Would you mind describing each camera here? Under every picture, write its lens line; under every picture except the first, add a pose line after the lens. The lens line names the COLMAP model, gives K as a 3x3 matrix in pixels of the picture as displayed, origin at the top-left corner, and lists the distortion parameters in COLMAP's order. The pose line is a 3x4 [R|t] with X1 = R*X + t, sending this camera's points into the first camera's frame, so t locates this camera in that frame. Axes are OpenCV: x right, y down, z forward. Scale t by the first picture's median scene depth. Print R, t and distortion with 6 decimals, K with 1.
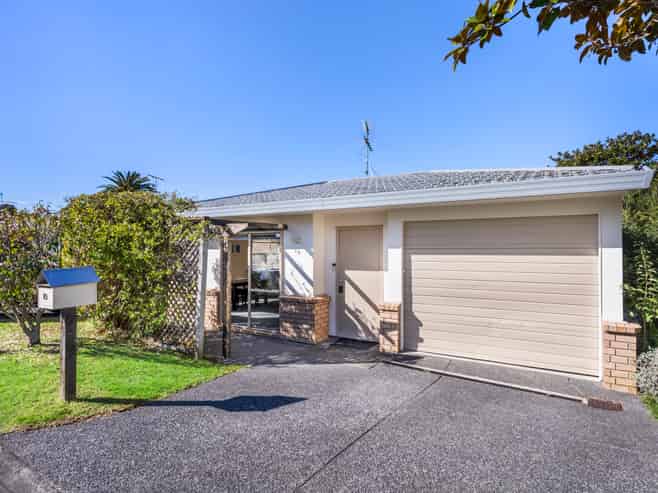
lens RADIAL K [[370.3, 0, 325.3], [0, 370.3, 248.6], [0, 0, 1]] dist [-0.000613, 0.000296]
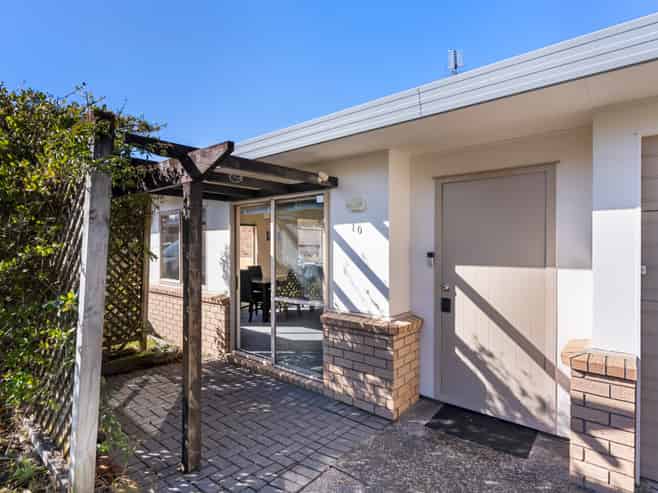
lens RADIAL K [[370.3, 0, 325.3], [0, 370.3, 248.6], [0, 0, 1]] dist [-0.000613, 0.000296]
pose [[0.988347, 0.002190, -0.152202, -0.040595], [-0.000209, 0.999915, 0.013027, 0.029614], [0.152217, -0.012843, 0.988264, 0.496203]]
